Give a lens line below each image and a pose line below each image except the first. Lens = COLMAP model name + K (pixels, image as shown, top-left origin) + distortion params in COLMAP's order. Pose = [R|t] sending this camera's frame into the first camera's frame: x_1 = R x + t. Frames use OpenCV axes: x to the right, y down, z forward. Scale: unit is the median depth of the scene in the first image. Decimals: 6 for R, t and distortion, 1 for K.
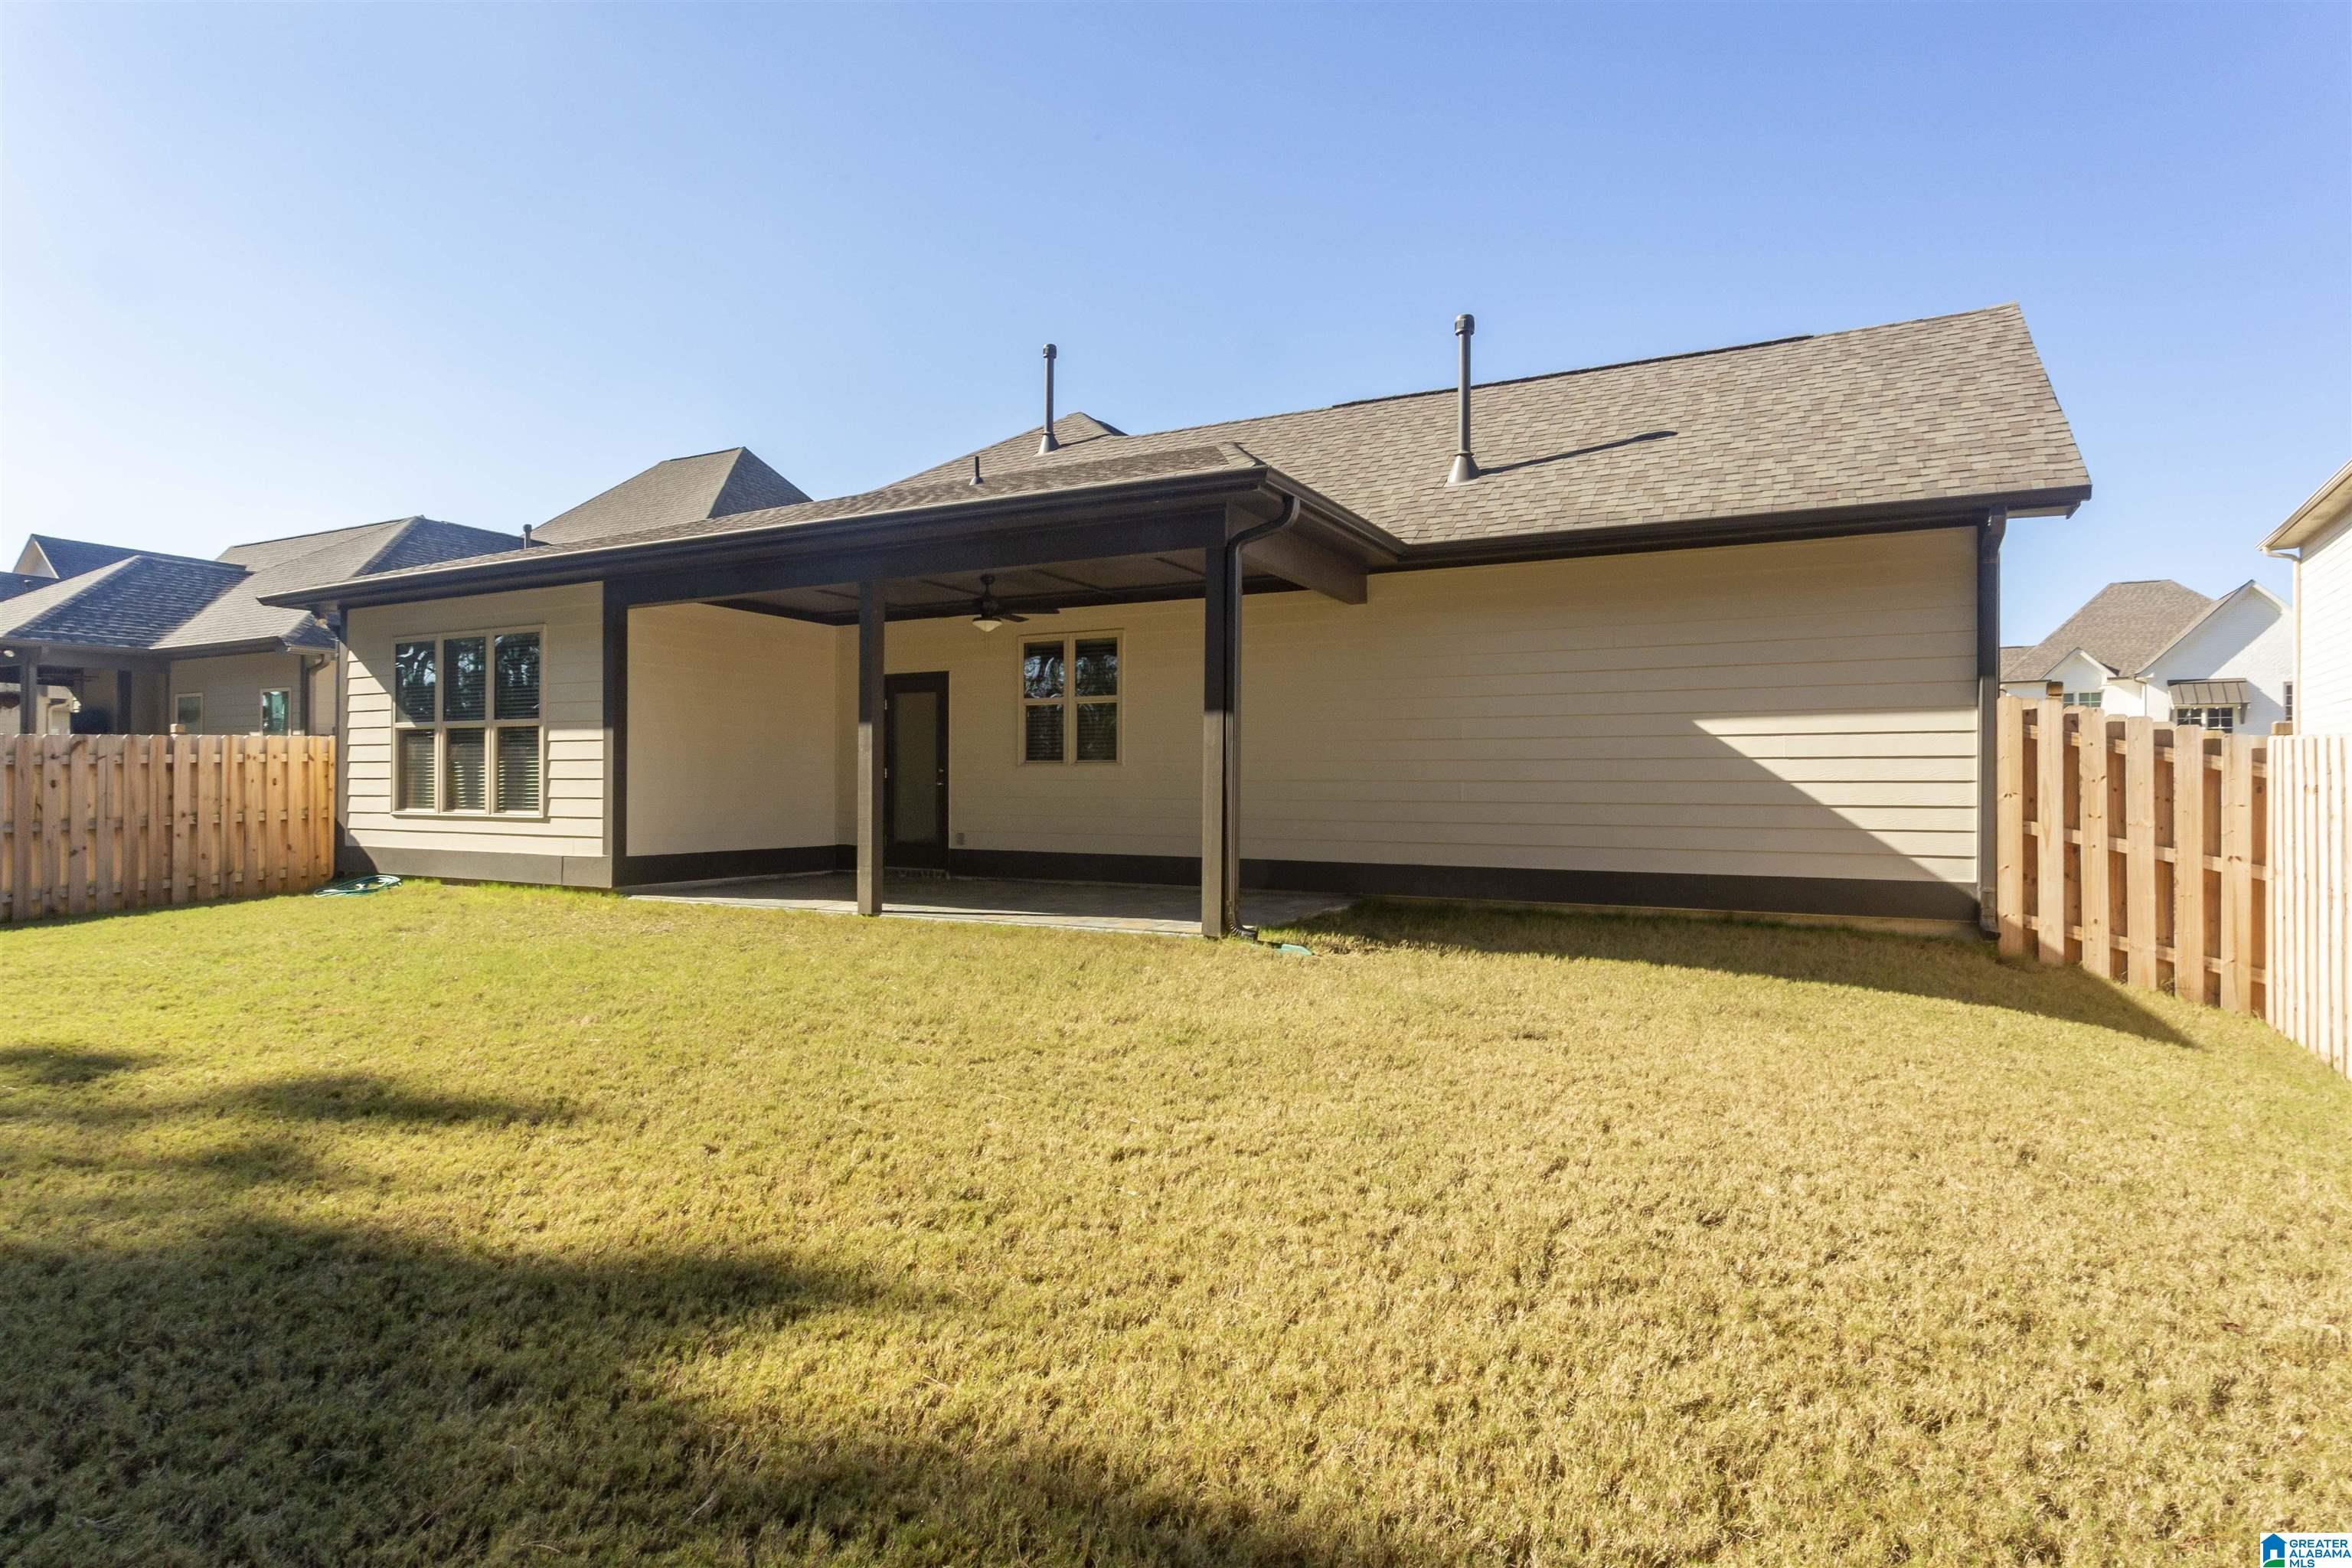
lens RADIAL K [[1239.6, 0, 1172.7], [0, 1239.6, 786.8], [0, 0, 1]] dist [-0.002025, 0.002717]
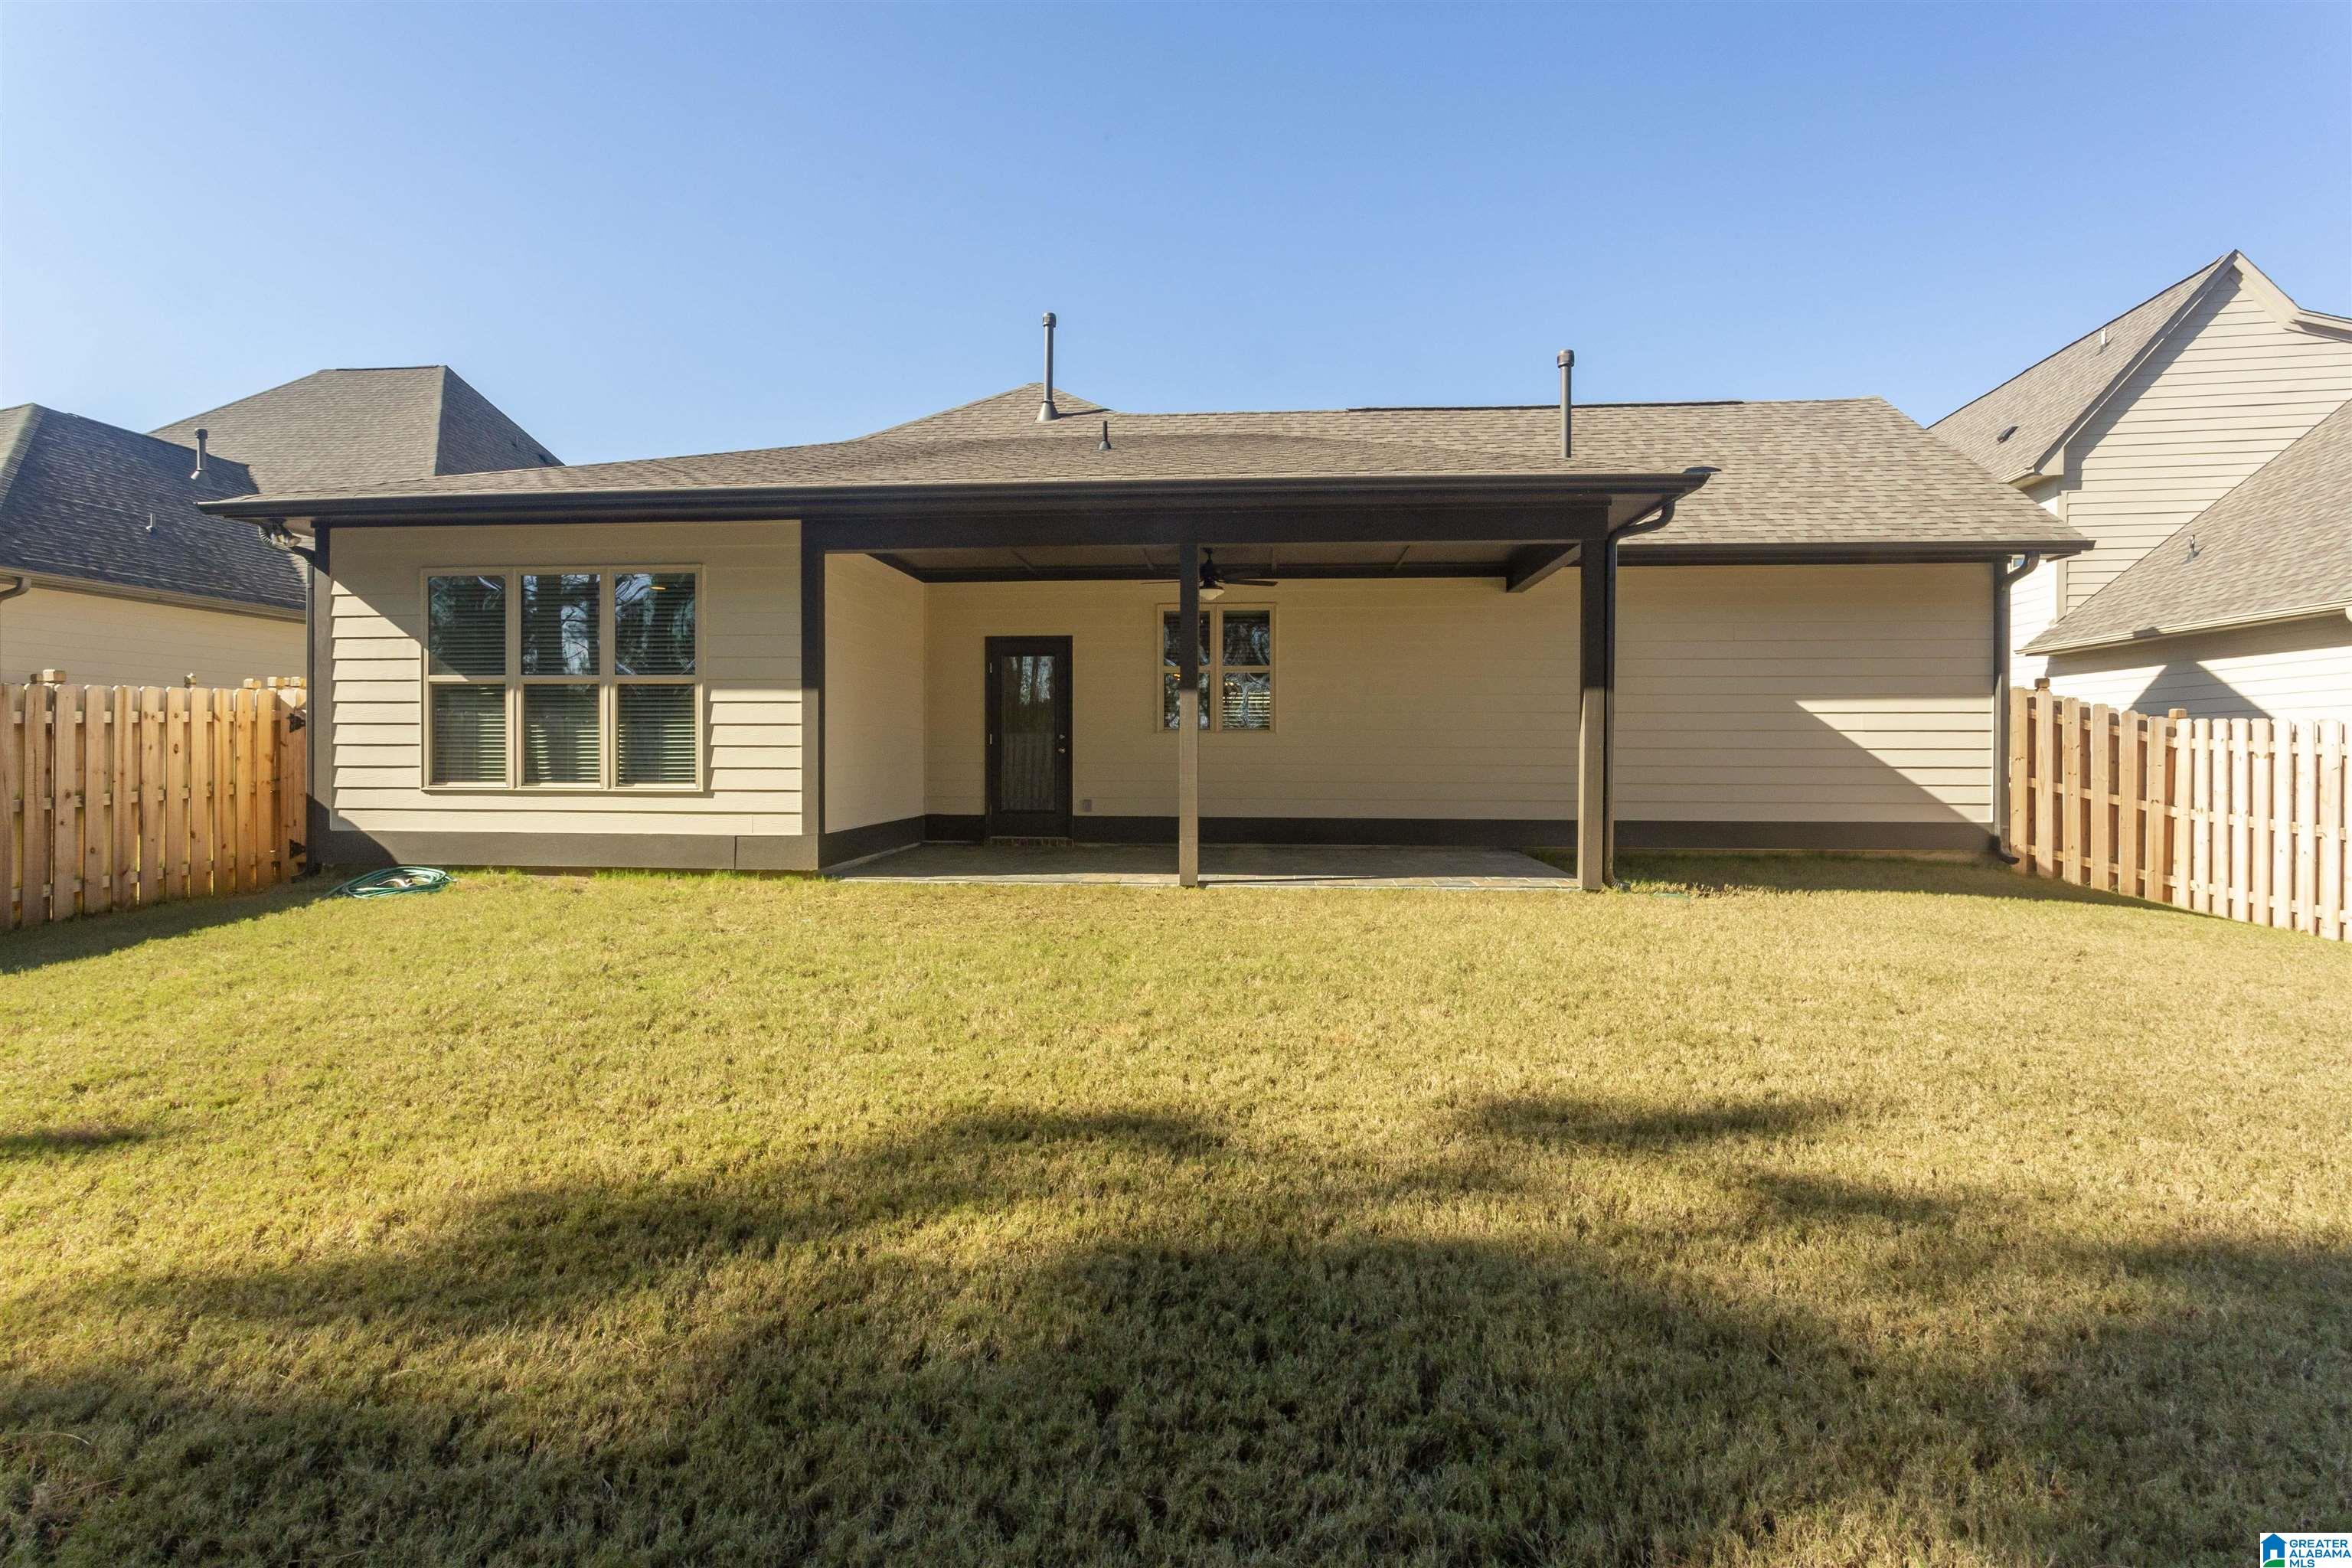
lens RADIAL K [[1121.3, 0, 1179.0], [0, 1121.3, 760.8], [0, 0, 1]] dist [-0.005591, -0.000051]
pose [[0.920231, -0.005782, 0.391333, -0.494260], [0.000699, 0.999914, 0.013130, -0.005983], [-0.391375, -0.011809, 0.920156, 0.155821]]
